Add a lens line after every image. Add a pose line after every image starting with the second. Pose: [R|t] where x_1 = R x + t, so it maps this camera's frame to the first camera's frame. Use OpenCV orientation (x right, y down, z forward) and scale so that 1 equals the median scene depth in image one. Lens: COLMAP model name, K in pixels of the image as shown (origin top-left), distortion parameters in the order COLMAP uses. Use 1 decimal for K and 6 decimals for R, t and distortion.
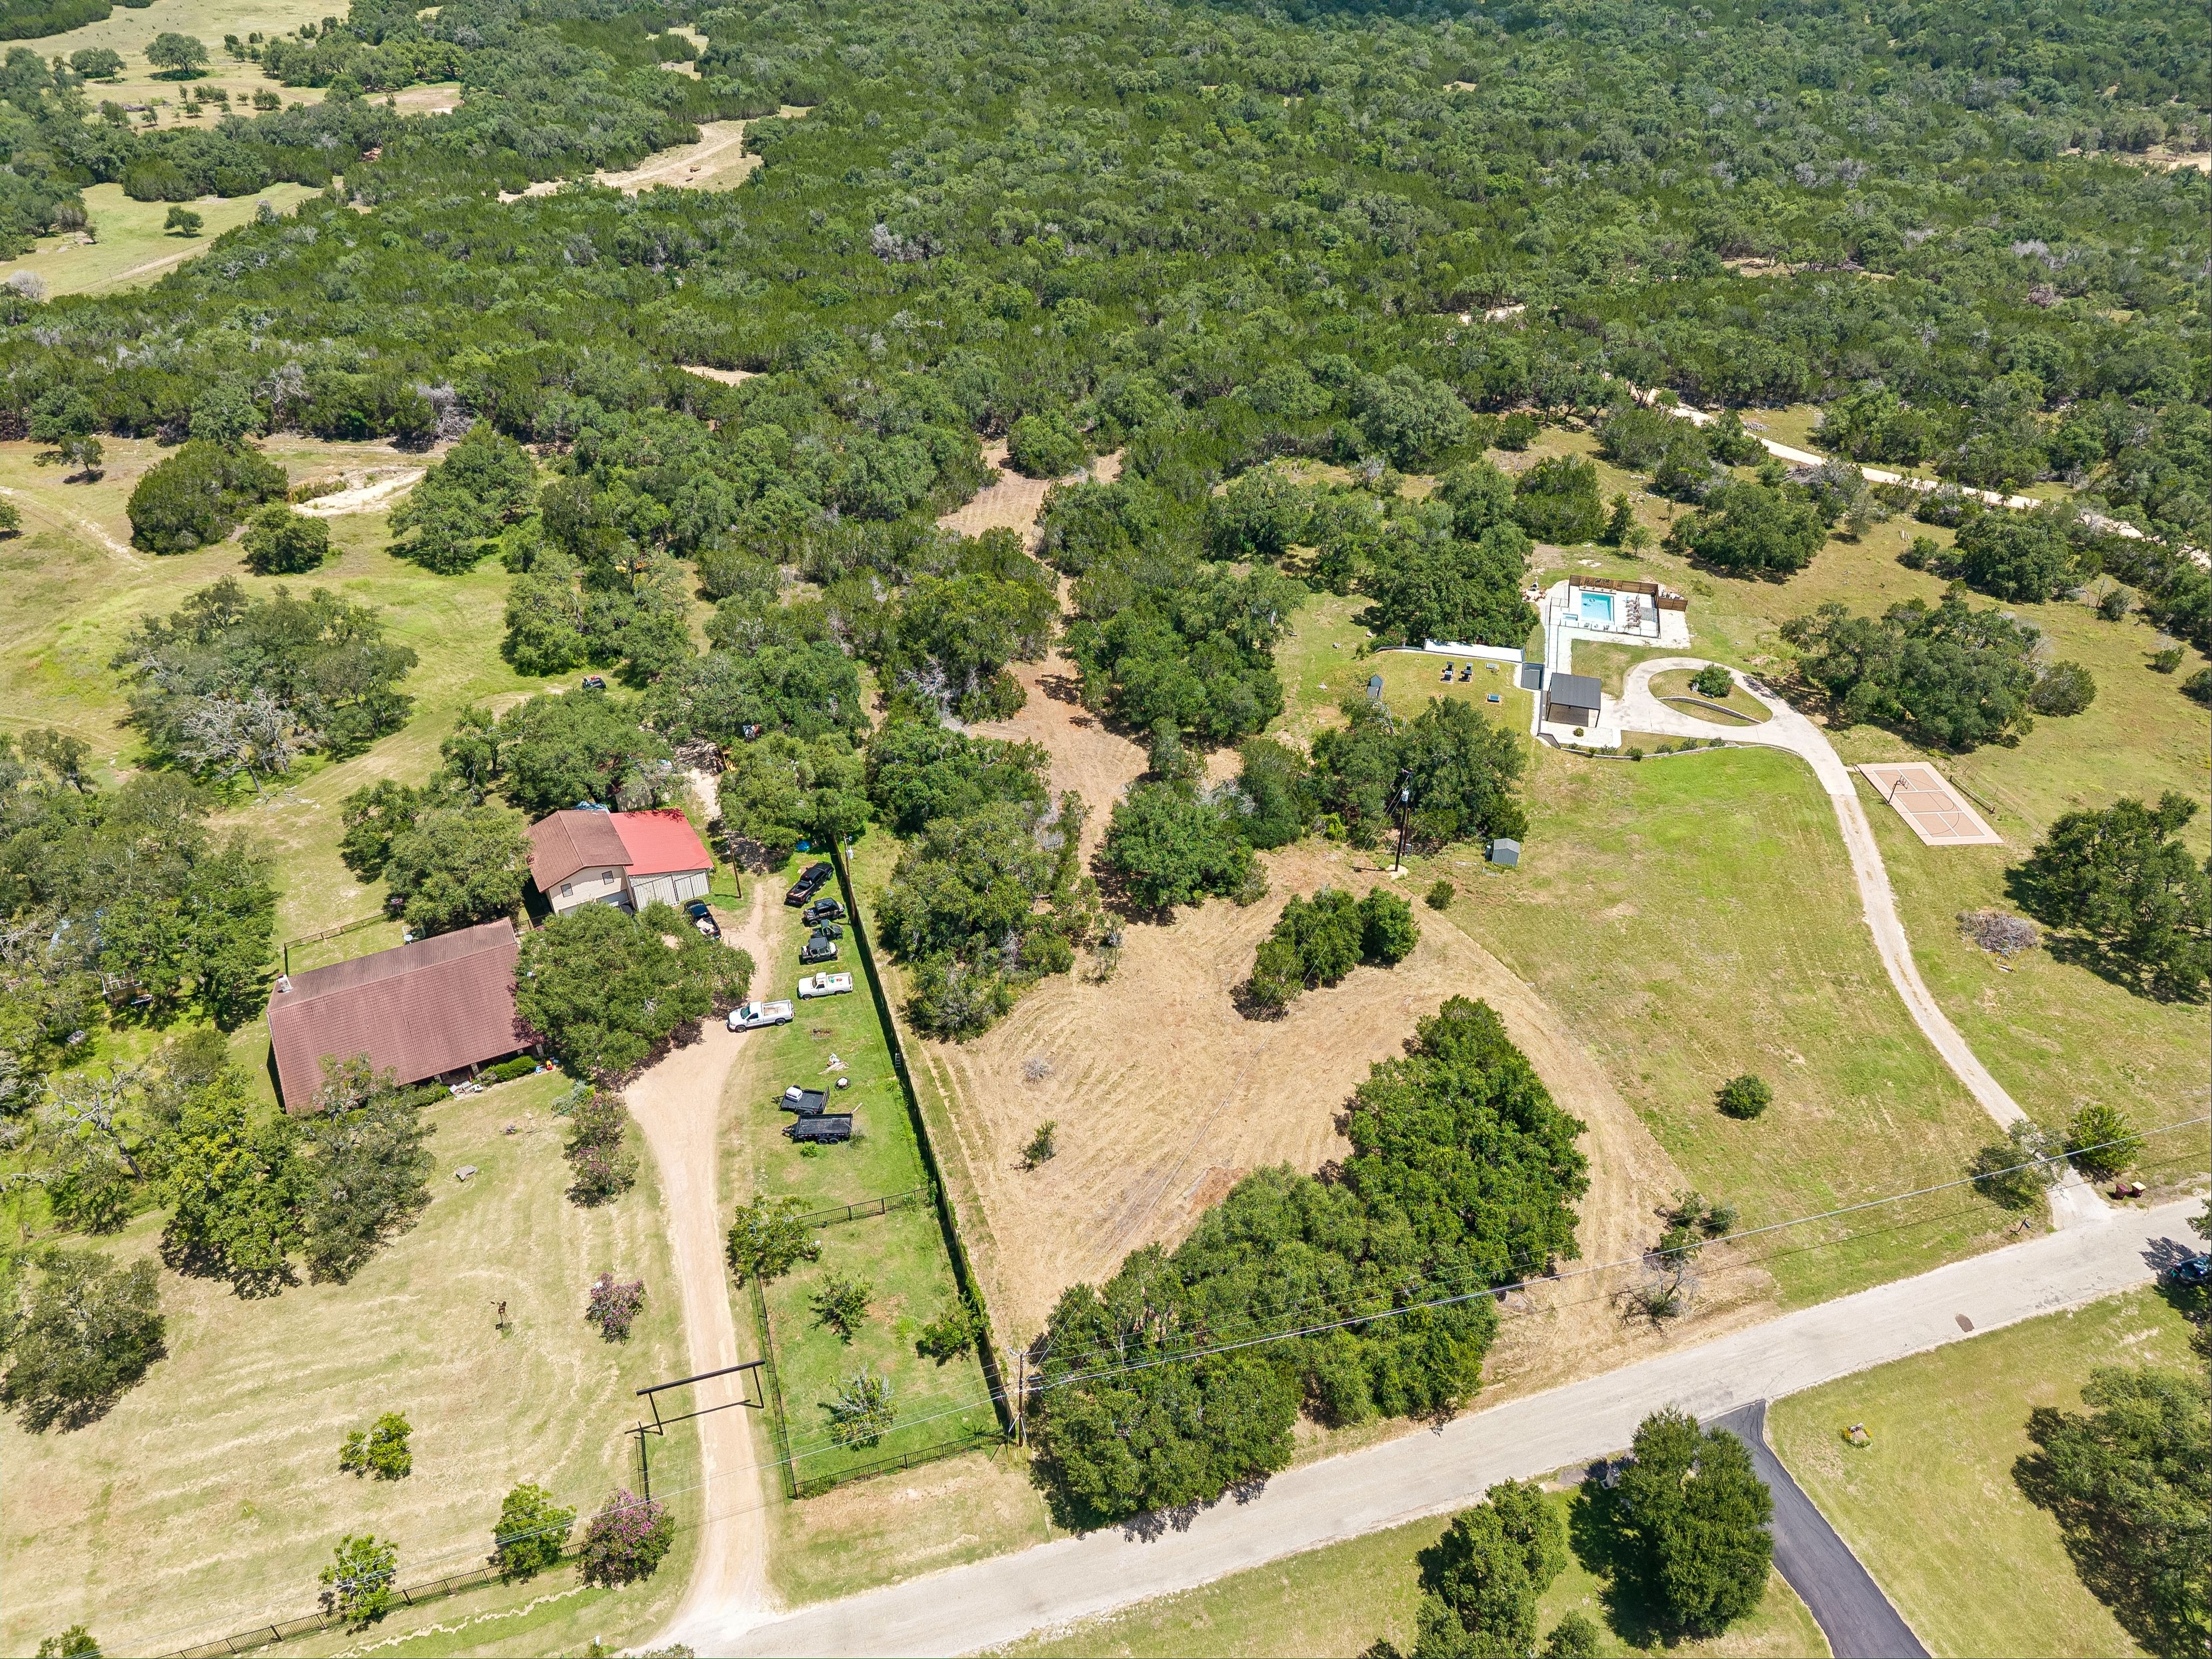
lens RADIAL K [[1475.9, 0, 1104.7], [0, 1475.9, 836.8], [0, 0, 1]] dist [0.017907, -0.014625]
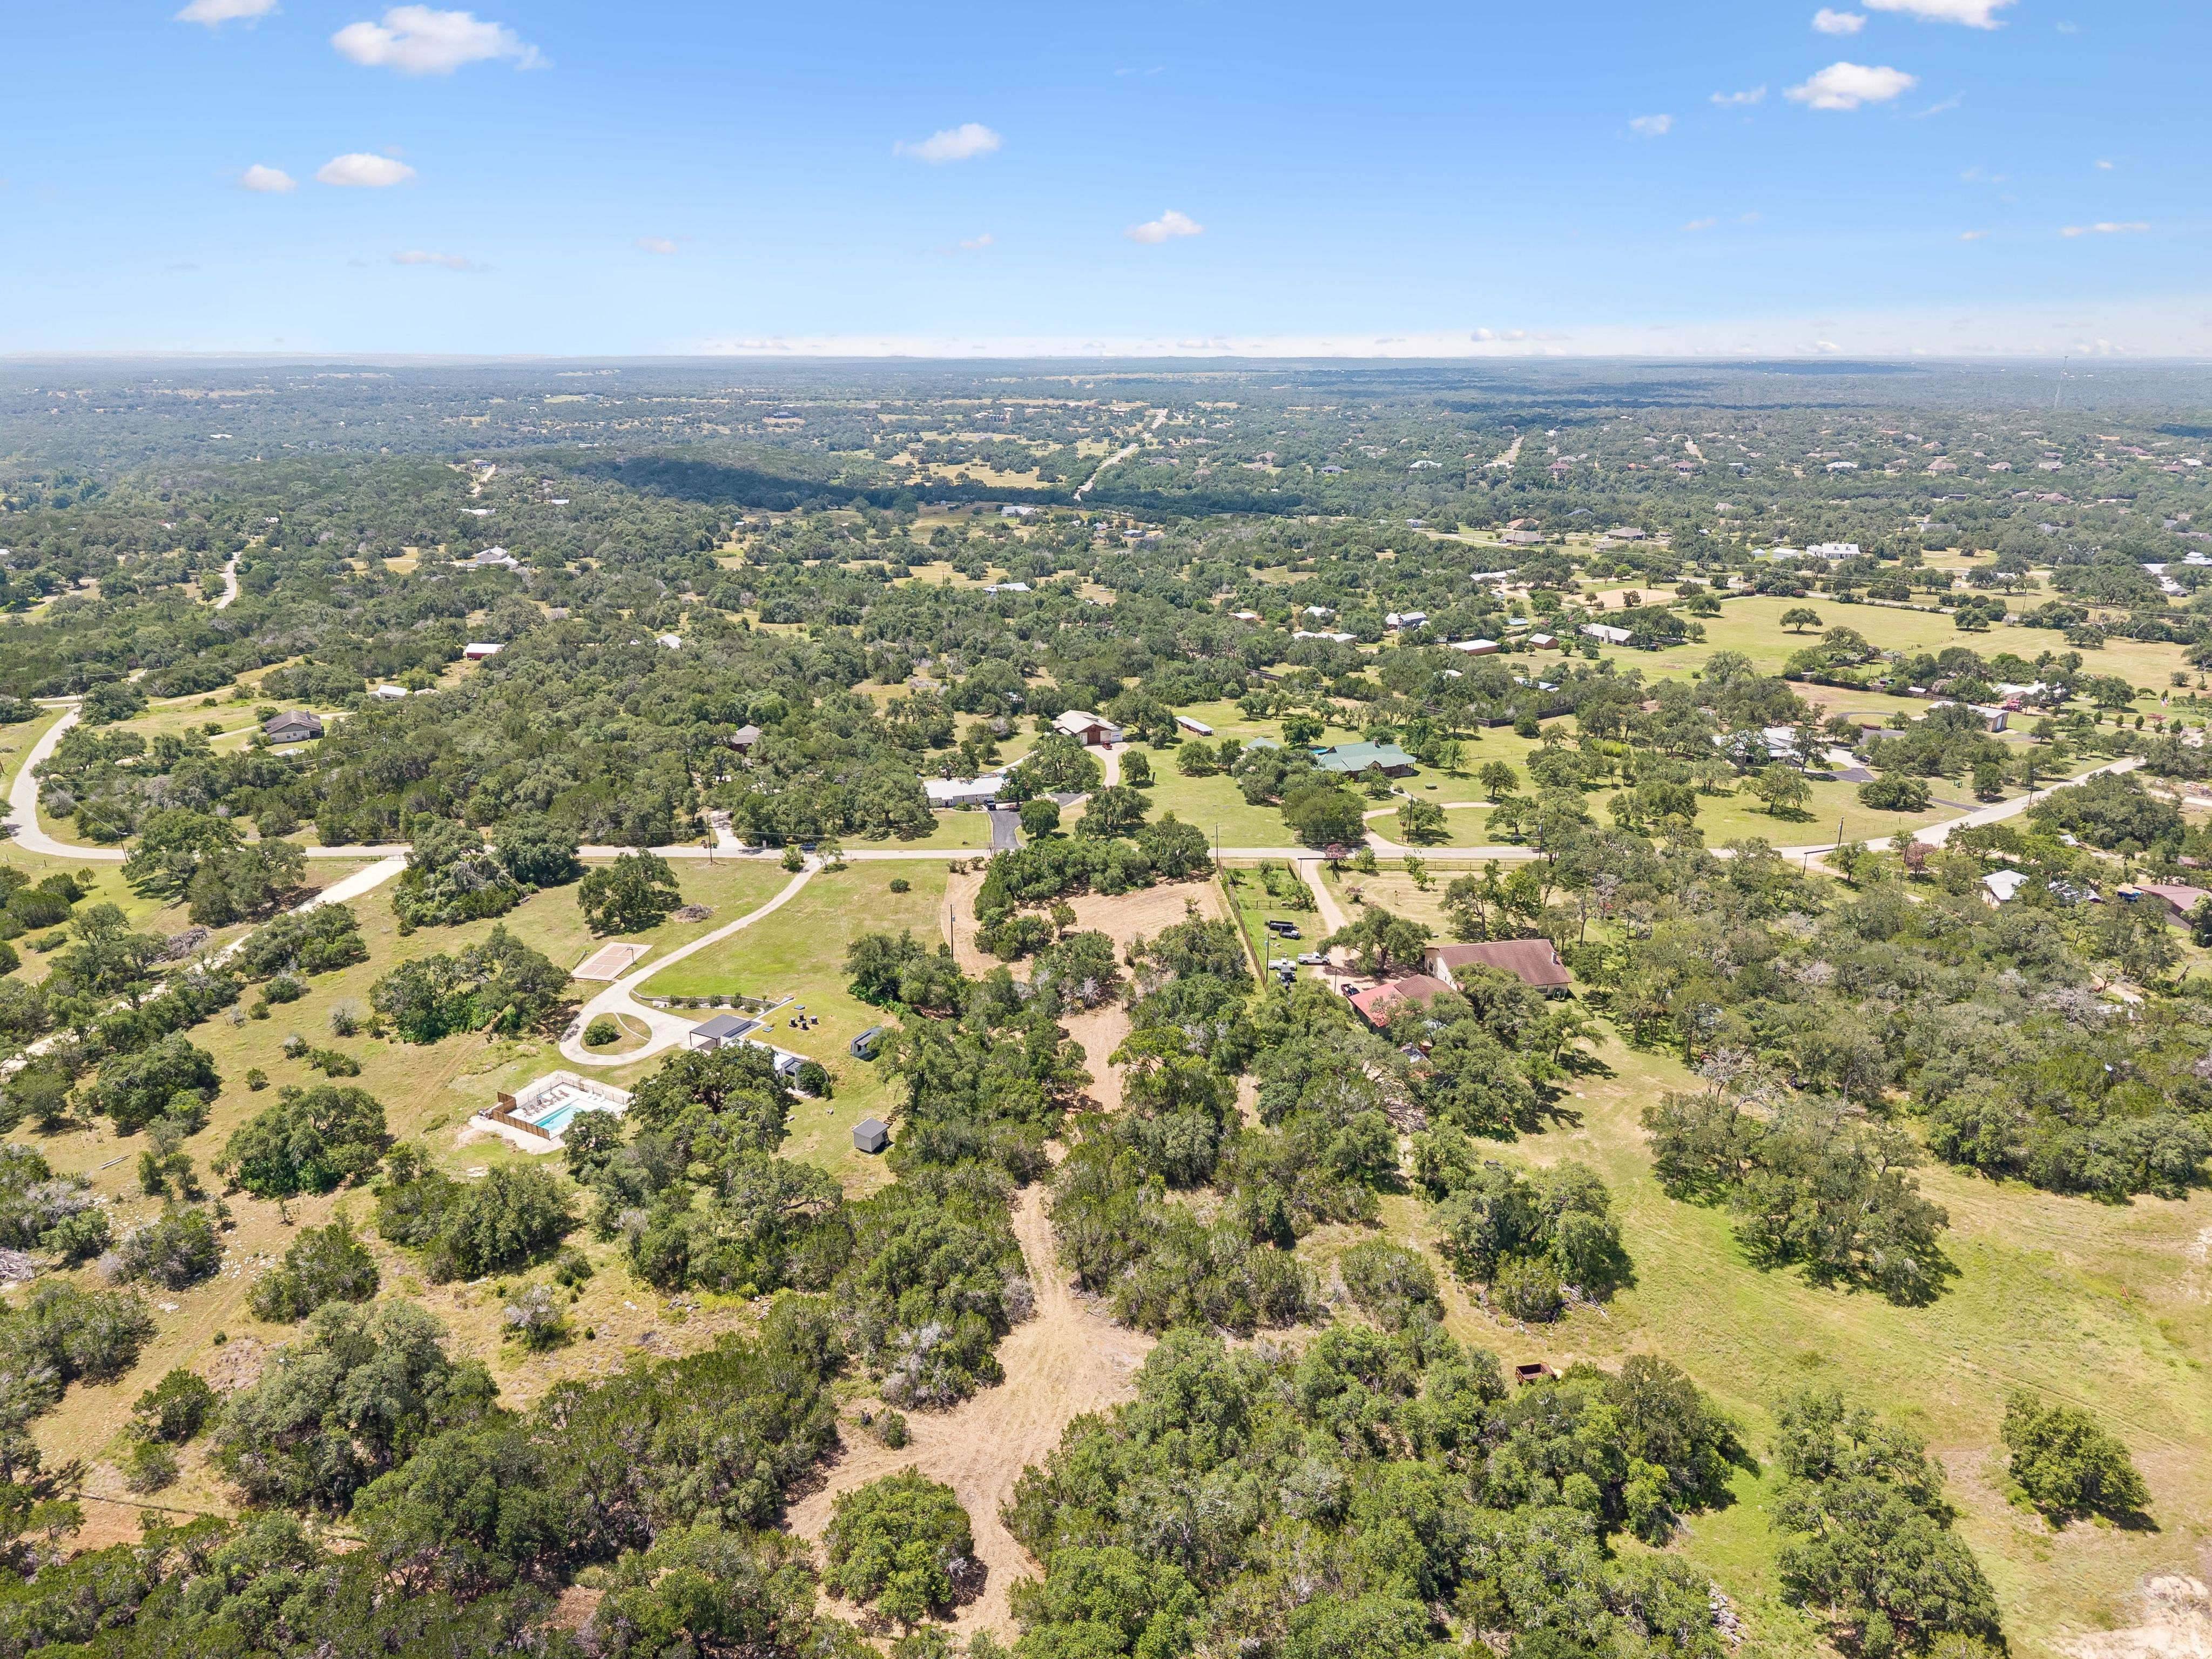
lens RADIAL K [[1497.1, 0, 1113.0], [0, 1497.1, 835.2], [0, 0, 1]] dist [0.027150, -0.030117]
pose [[-0.969055, -0.085914, 0.231412, -0.363384], [0.138276, 0.587651, 0.797212, -1.396858], [-0.204481, 0.804540, -0.557586, 1.763059]]
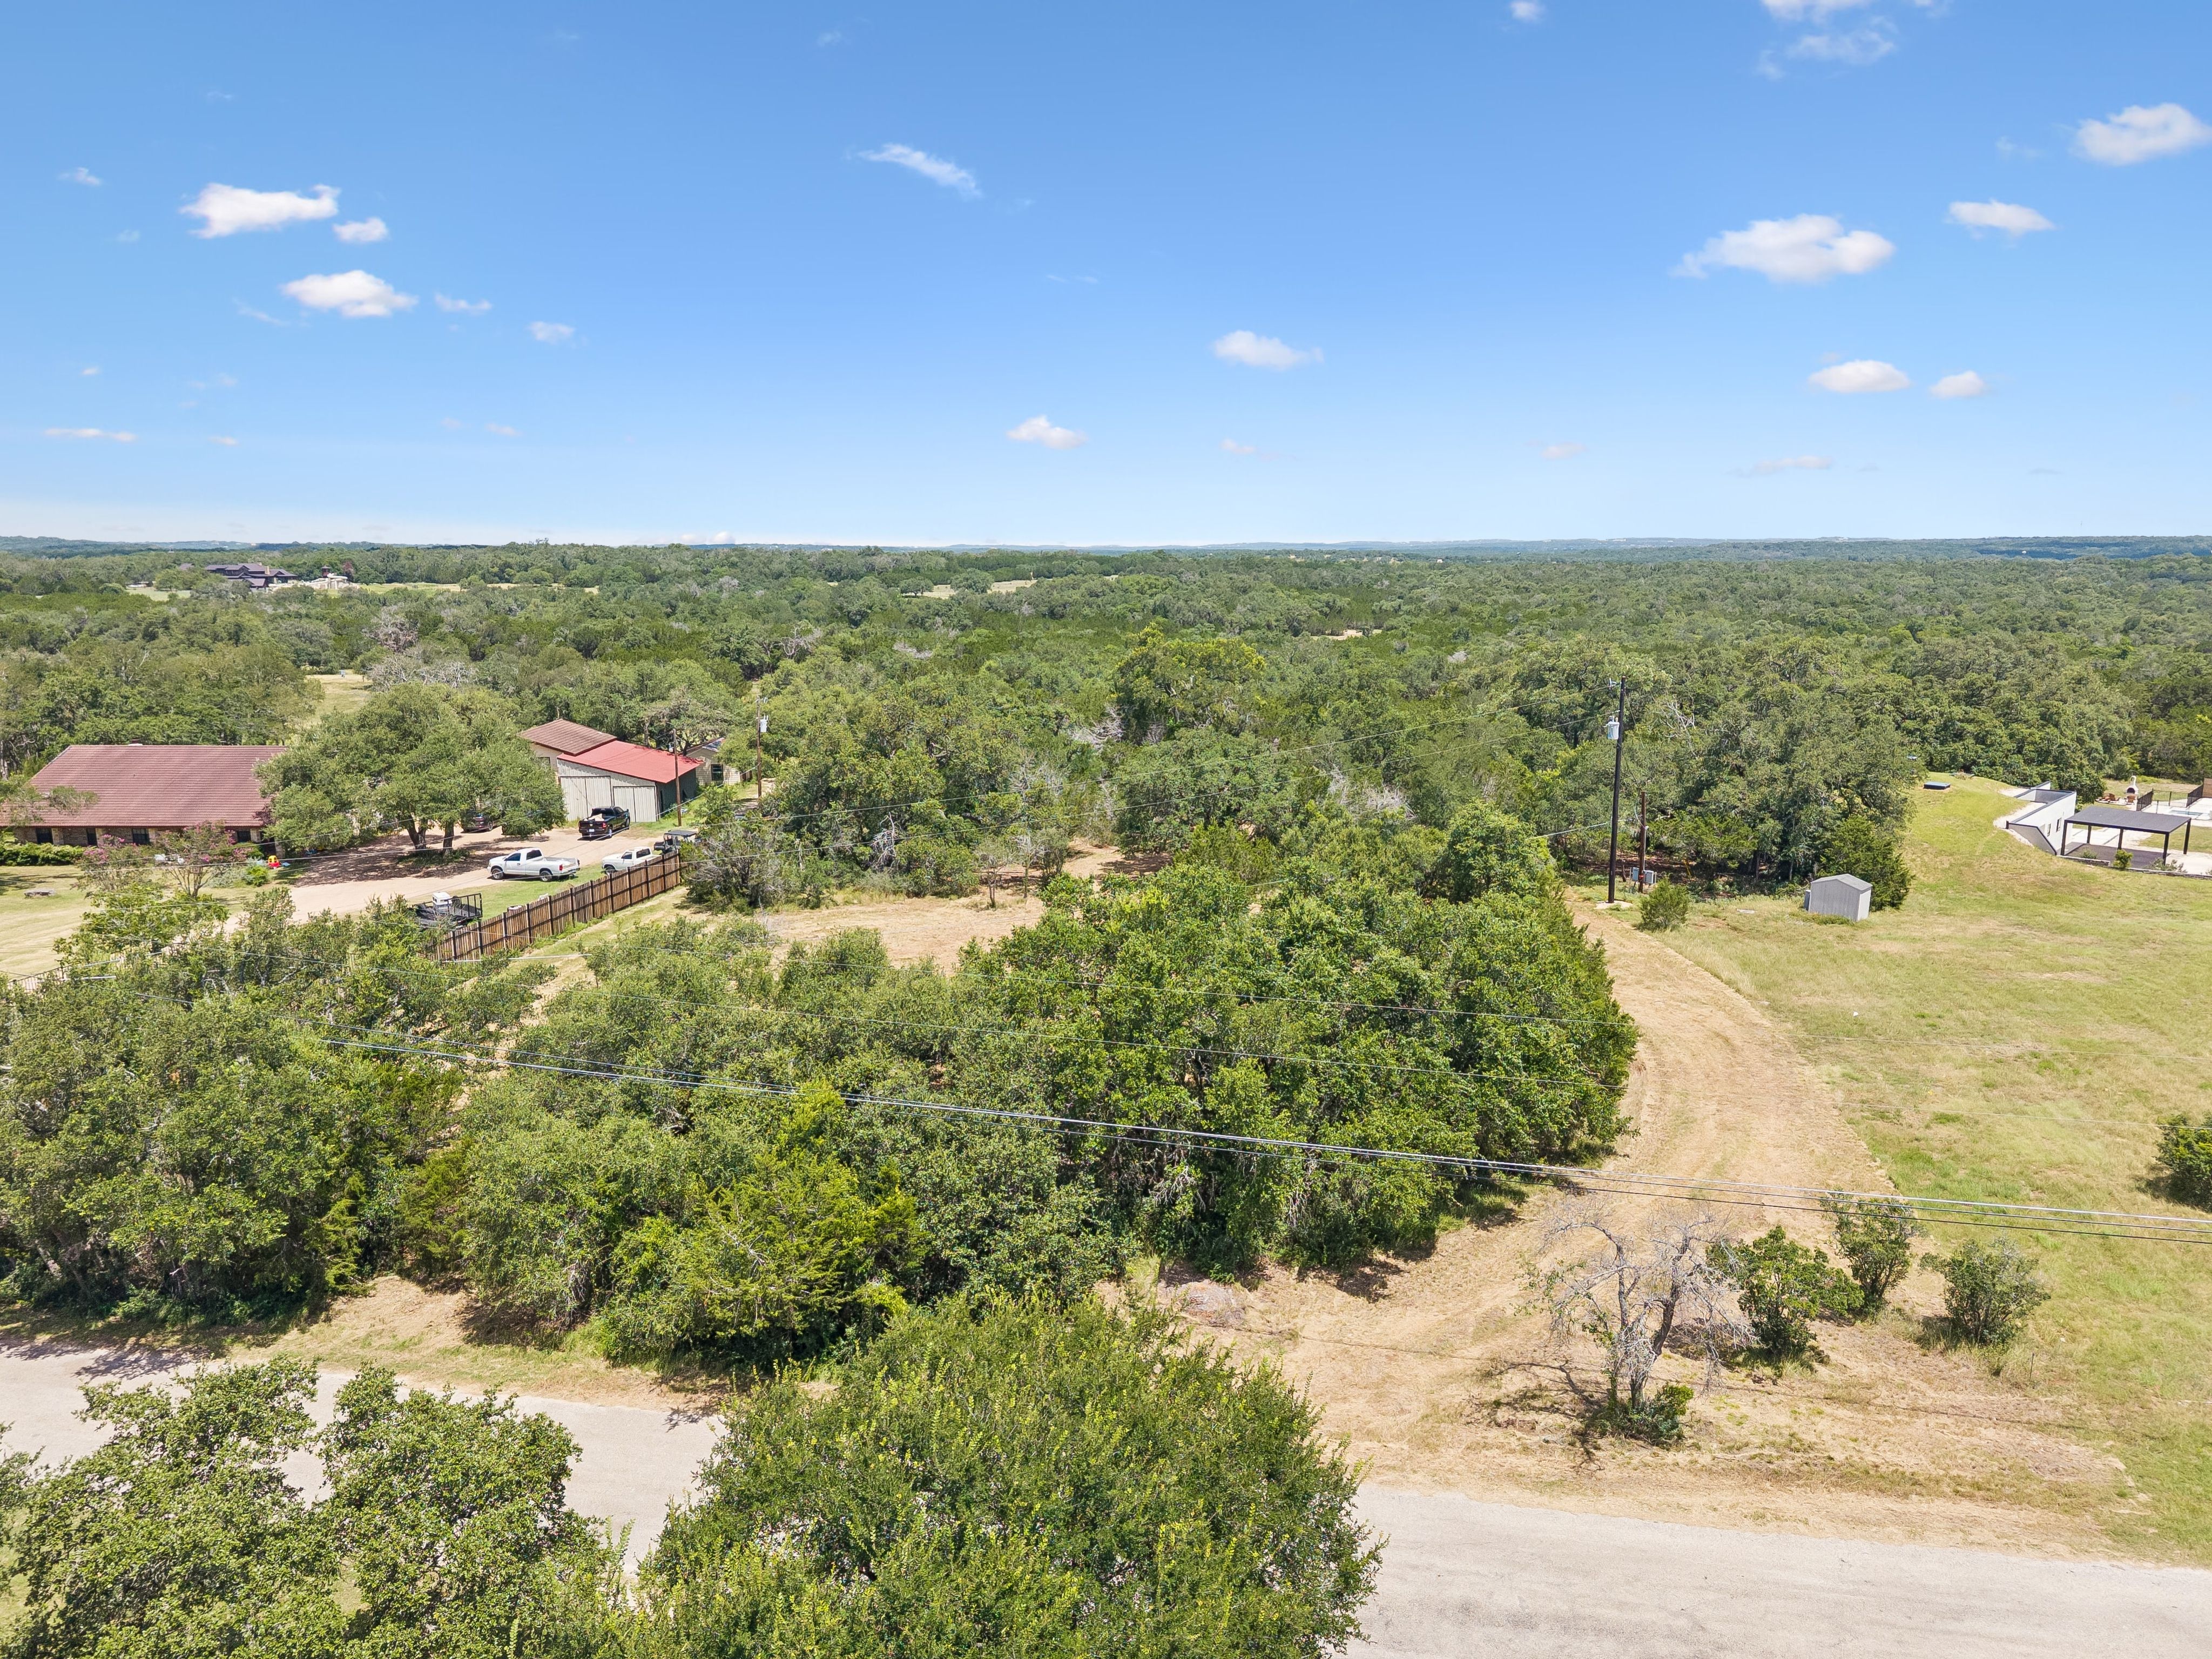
lens RADIAL K [[1487.7, 0, 1108.0], [0, 1487.7, 837.0], [0, 0, 1]] dist [0.018691, -0.013687]
pose [[0.874671, 0.085233, -0.477164, 0.289897], [-0.281176, 0.891084, -0.356244, 0.243764], [0.394829, 0.445764, 0.803371, 0.464730]]
